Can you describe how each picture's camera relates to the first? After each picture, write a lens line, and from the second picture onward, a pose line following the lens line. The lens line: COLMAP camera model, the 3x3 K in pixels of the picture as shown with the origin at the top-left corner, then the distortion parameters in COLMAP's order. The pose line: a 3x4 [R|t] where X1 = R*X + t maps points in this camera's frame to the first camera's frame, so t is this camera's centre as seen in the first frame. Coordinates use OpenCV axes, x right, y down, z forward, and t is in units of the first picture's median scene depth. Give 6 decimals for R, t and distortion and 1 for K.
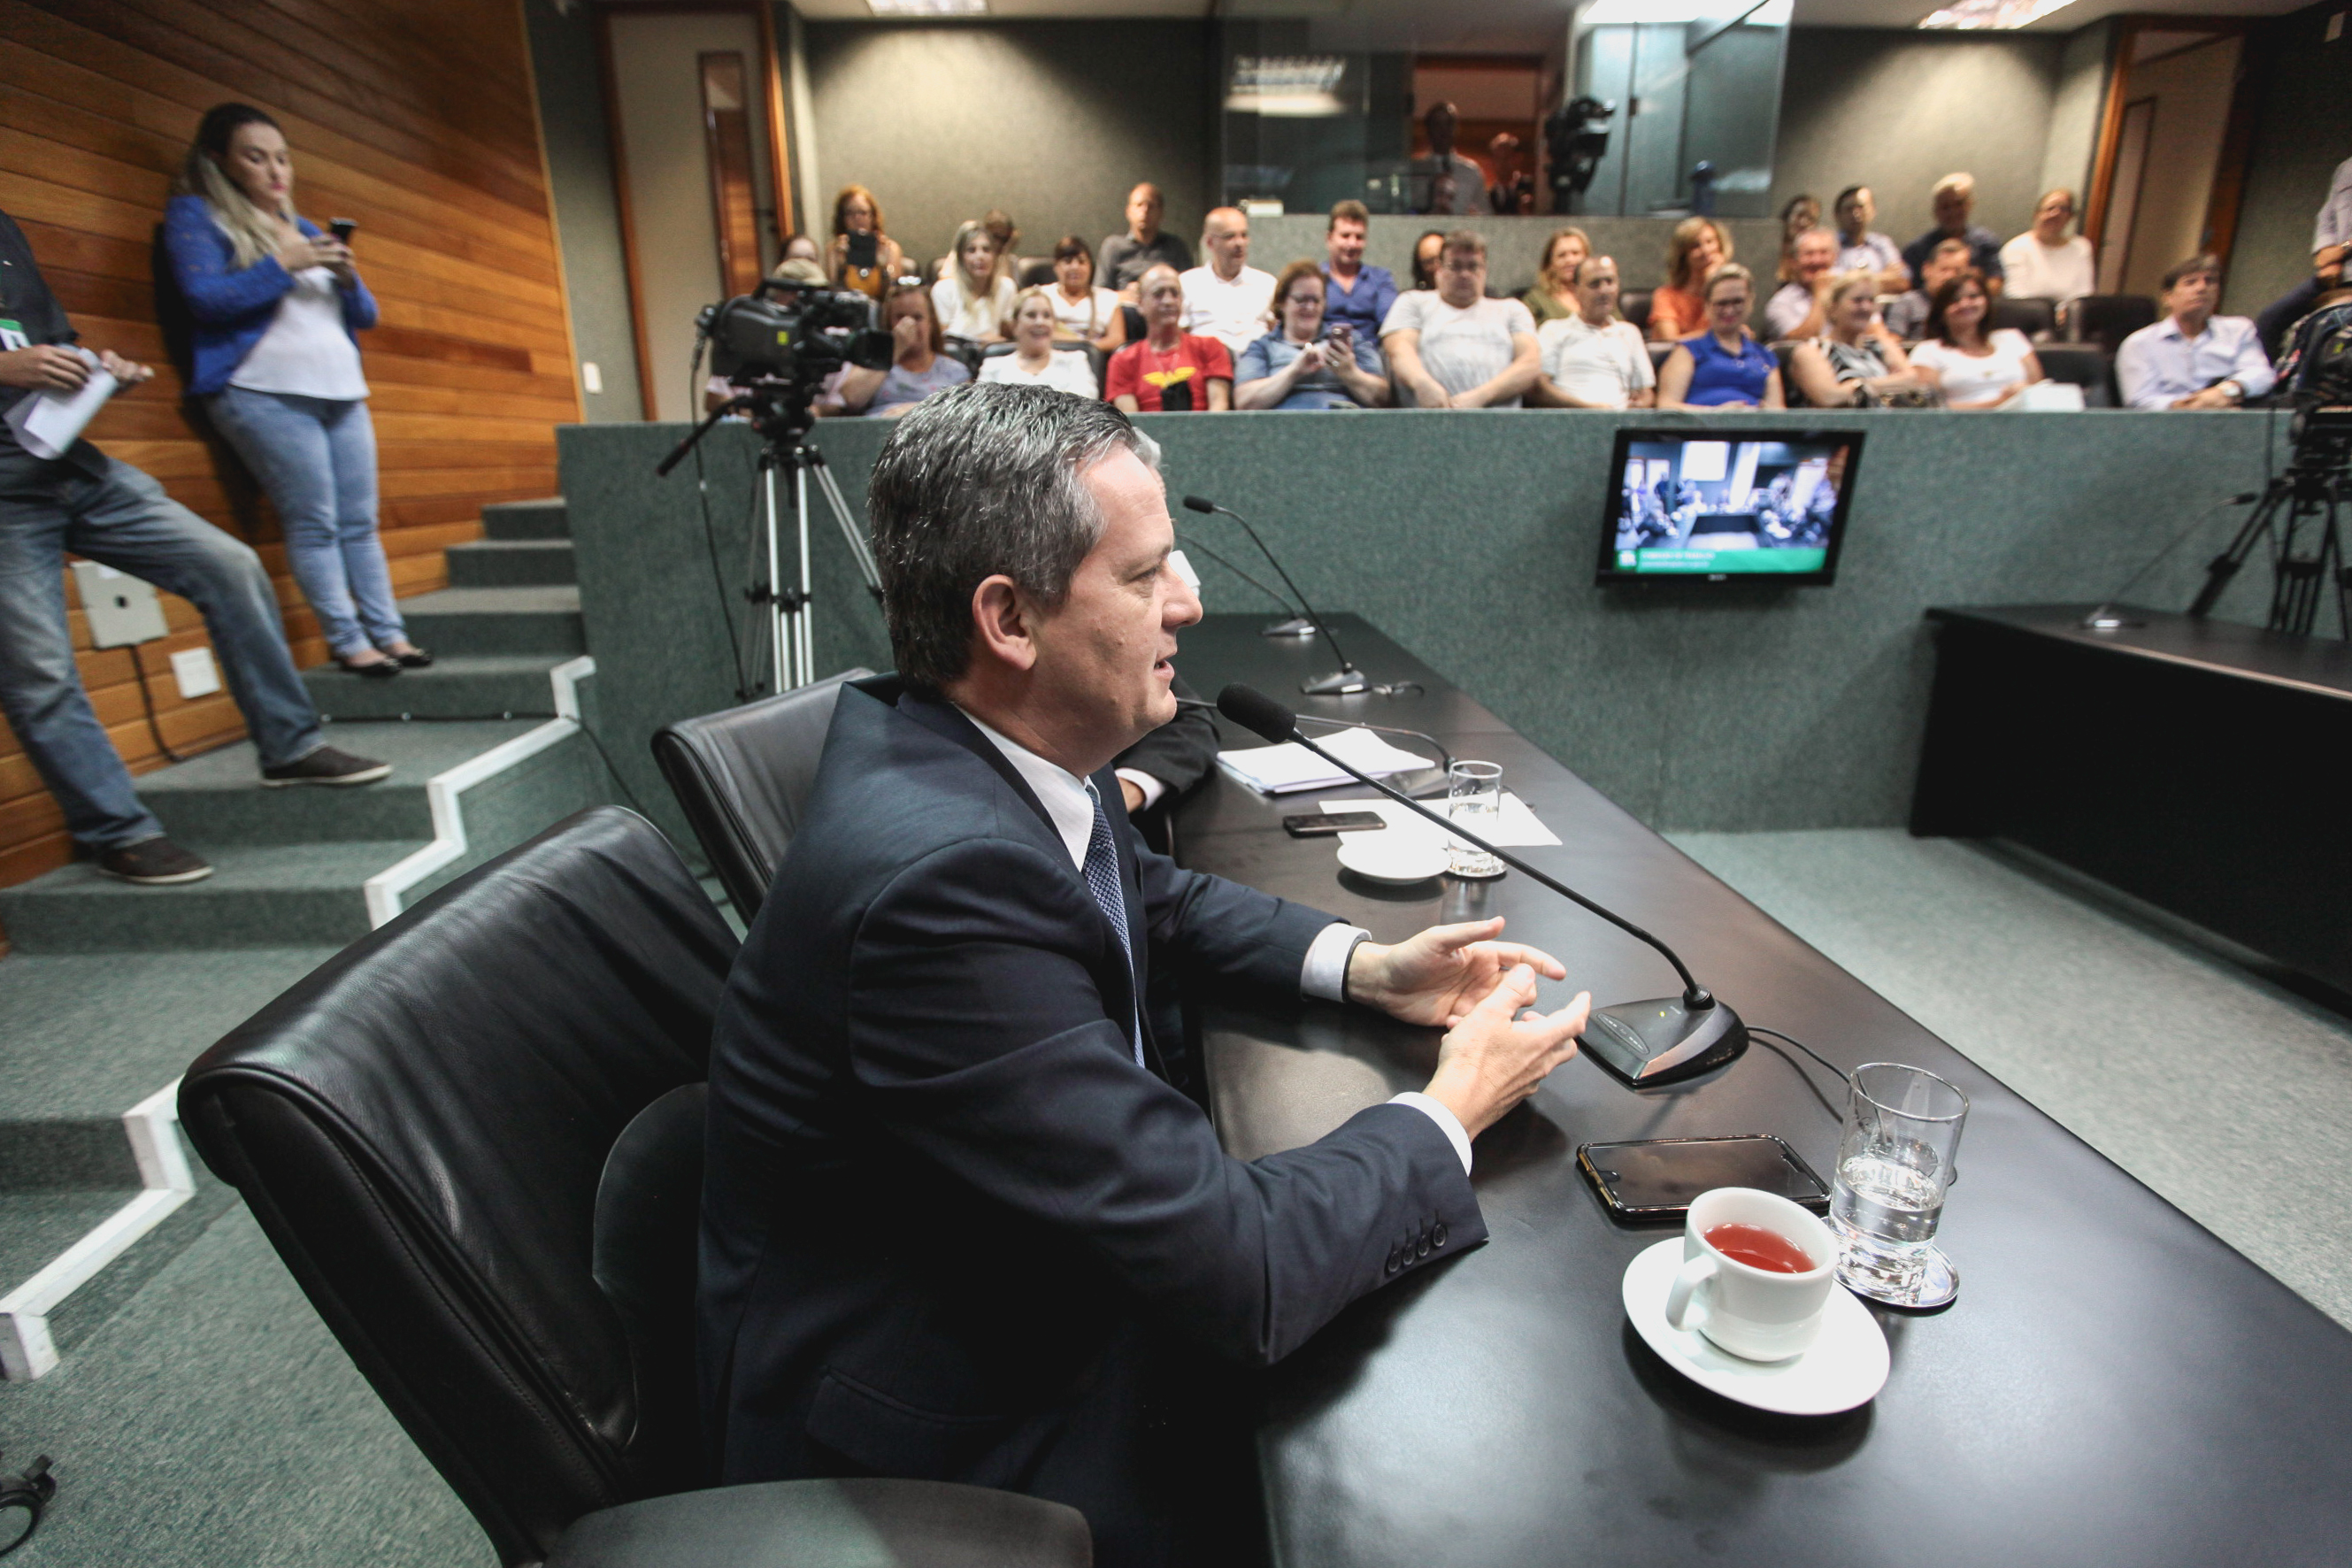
lens RADIAL K [[1115.4, 0, 1171.7], [0, 1115.4, 778.9], [0, 0, 1]] dist [-0.057982, 0.021923]
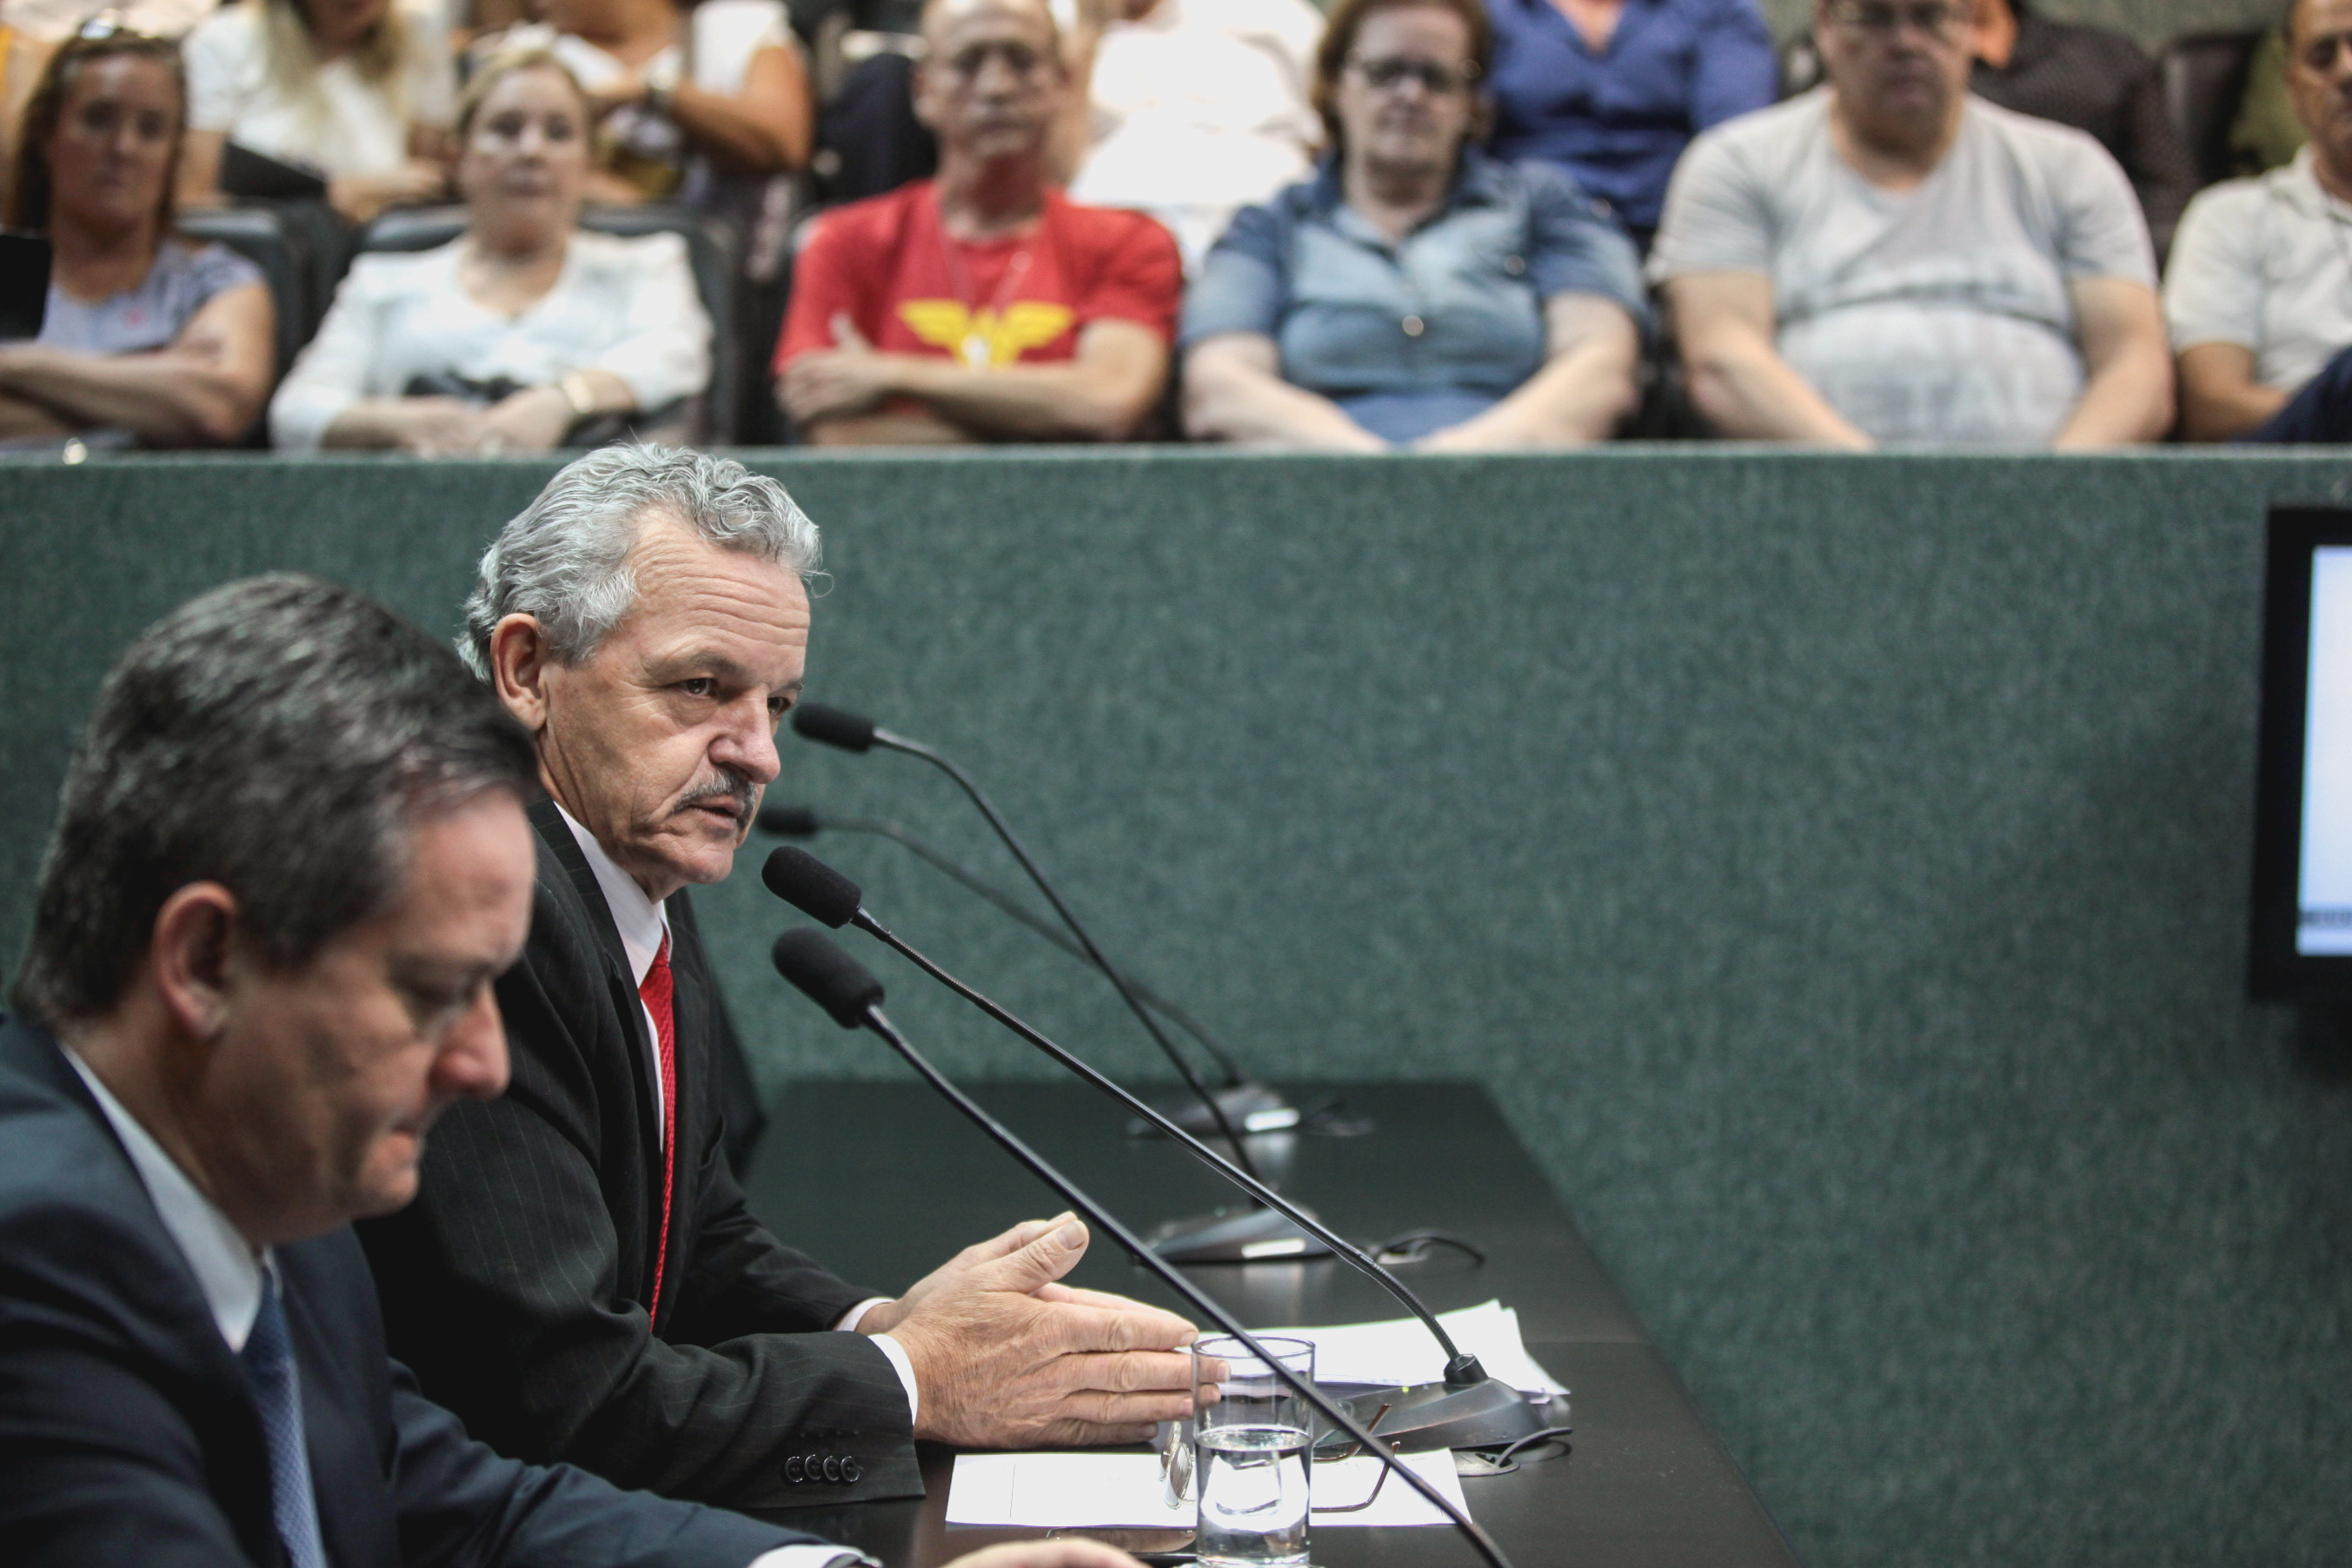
lens RADIAL K [[5009.9, 0, 1174.2], [0, 5009.9, 956.4], [0, 0, 1]] dist [-0.163471, -0.190392]
pose [[0.999634, 0.011512, -0.024481, 0.113227], [-0.016174, 0.979712, -0.199758, 0.095306], [0.021685, 0.200081, 0.979539, -0.366932]]
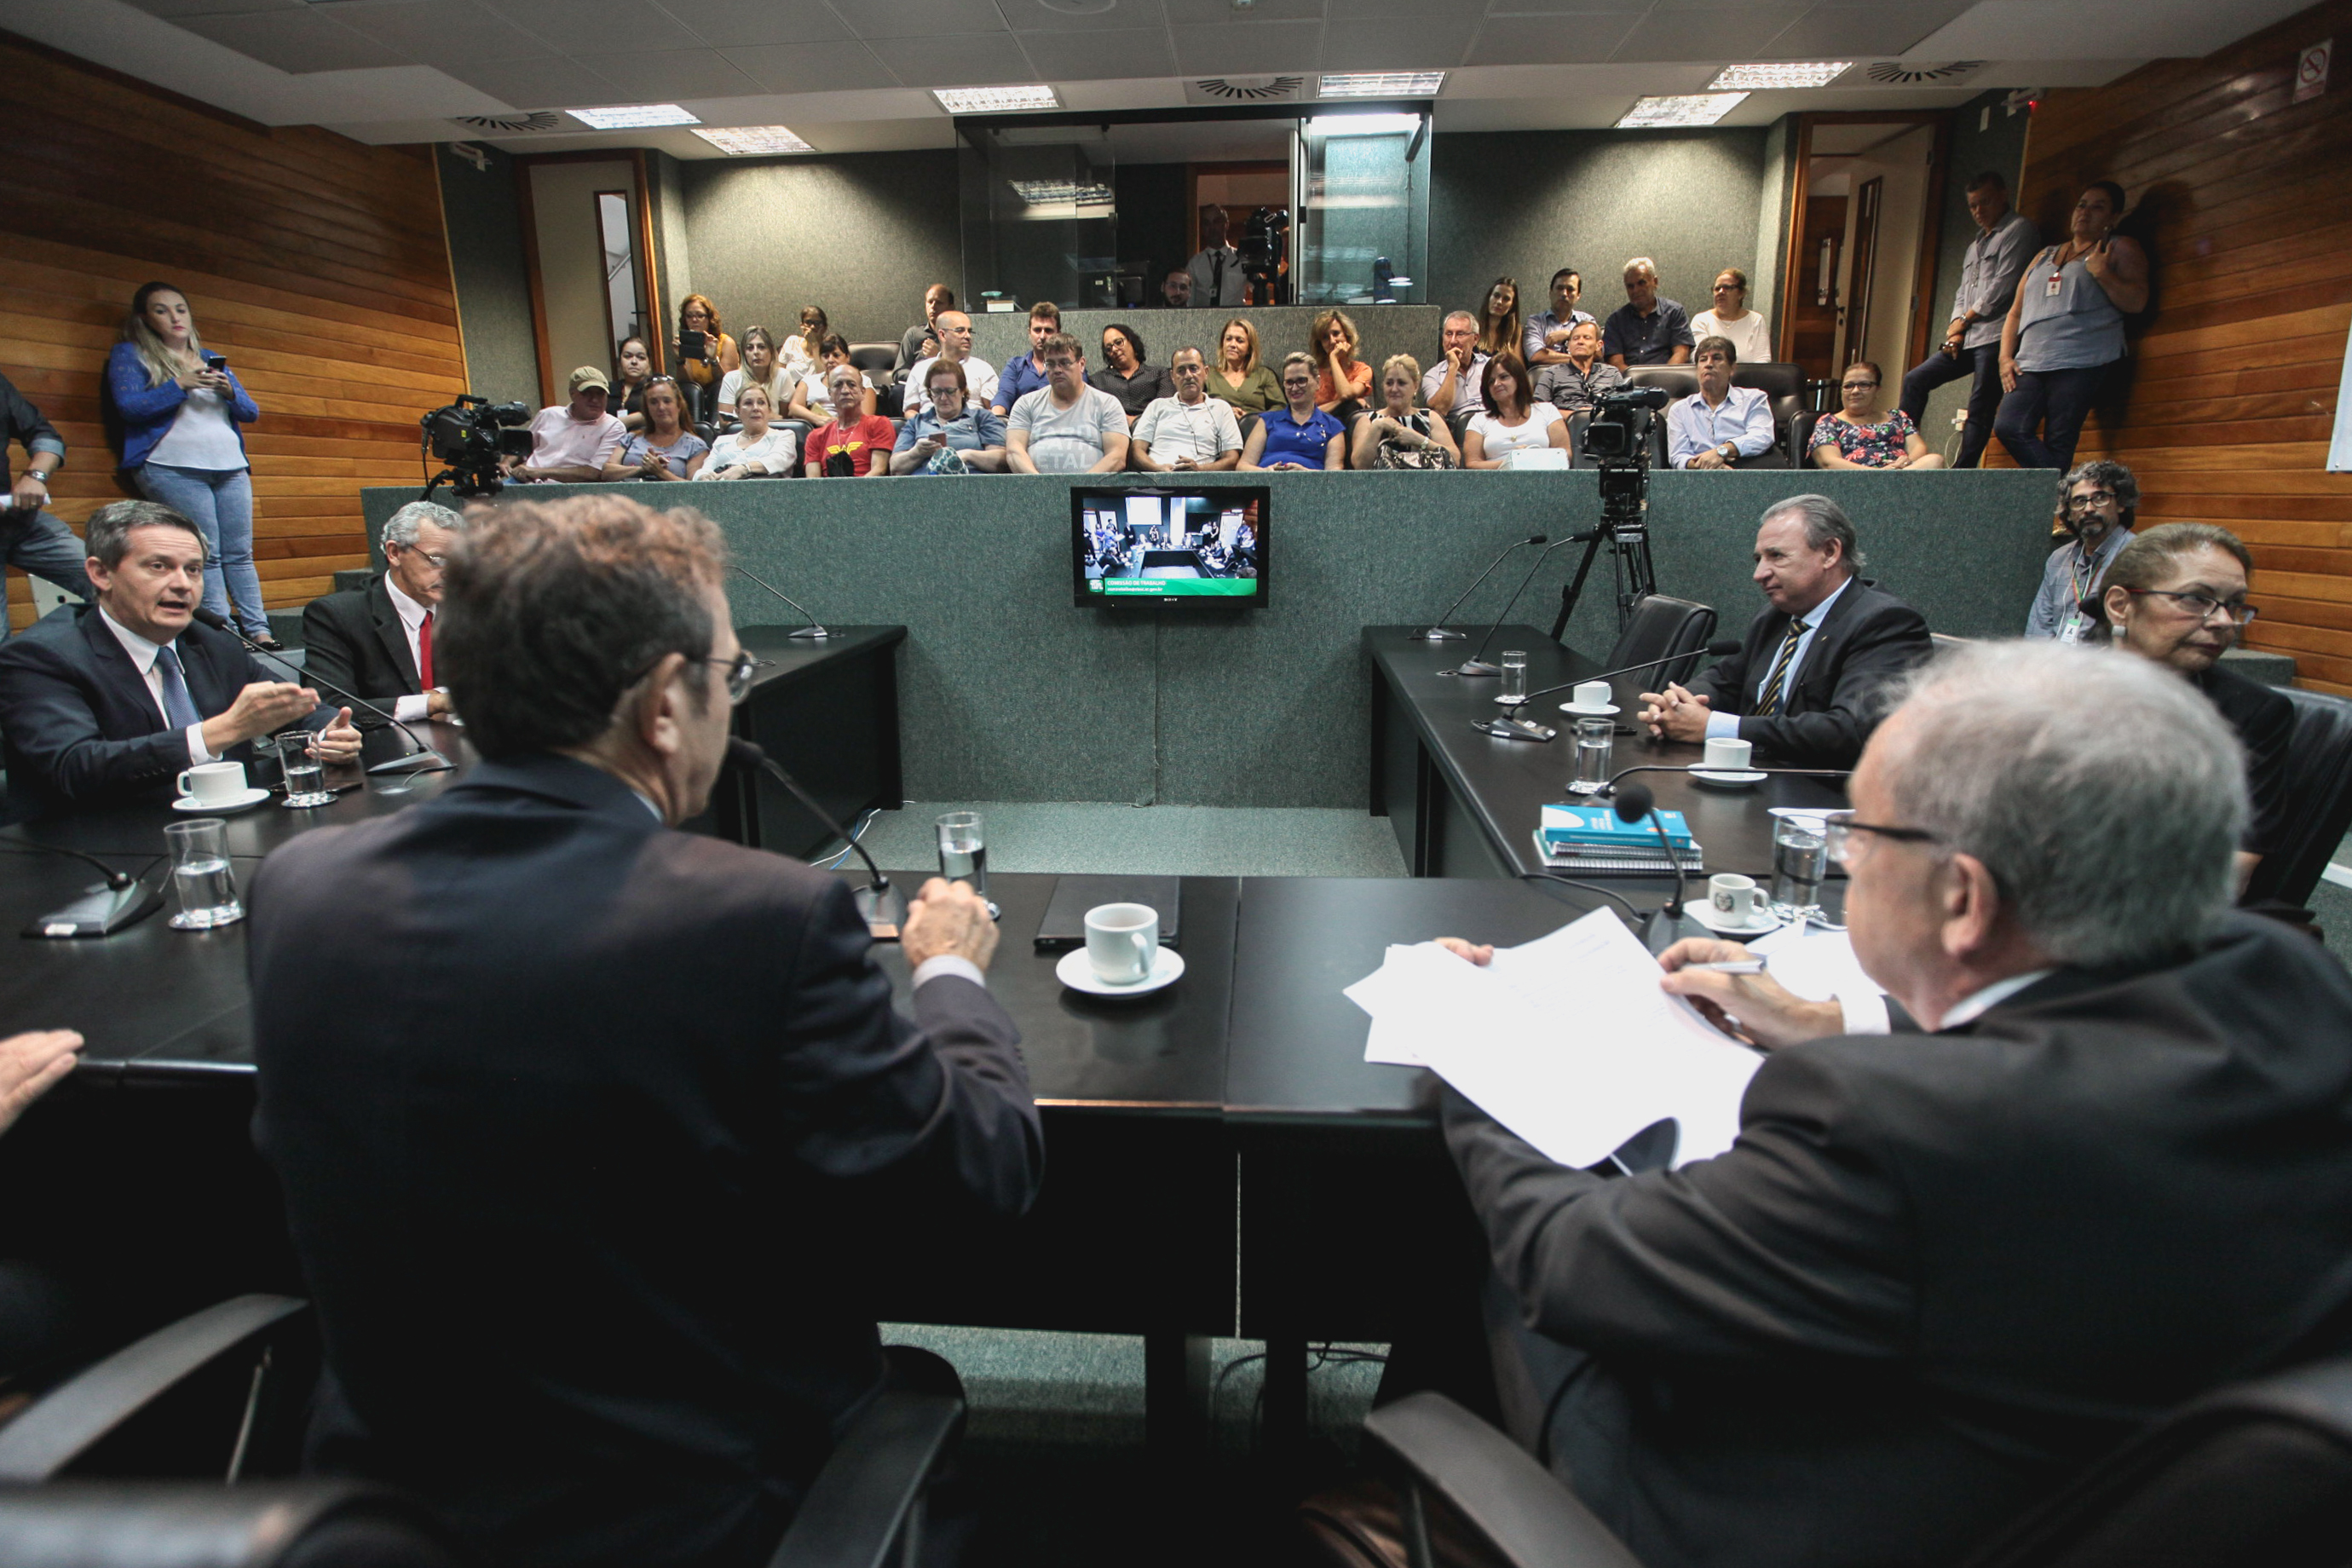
lens RADIAL K [[1177.3, 0, 1176.0], [0, 1177.3, 784.0], [0, 0, 1]] dist [-0.063324, 0.029081]
pose [[0.992850, 0.032147, -0.114958, 0.654504], [-0.037436, 0.998323, -0.044151, 0.090728], [0.113346, 0.048138, 0.992389, -0.350378]]
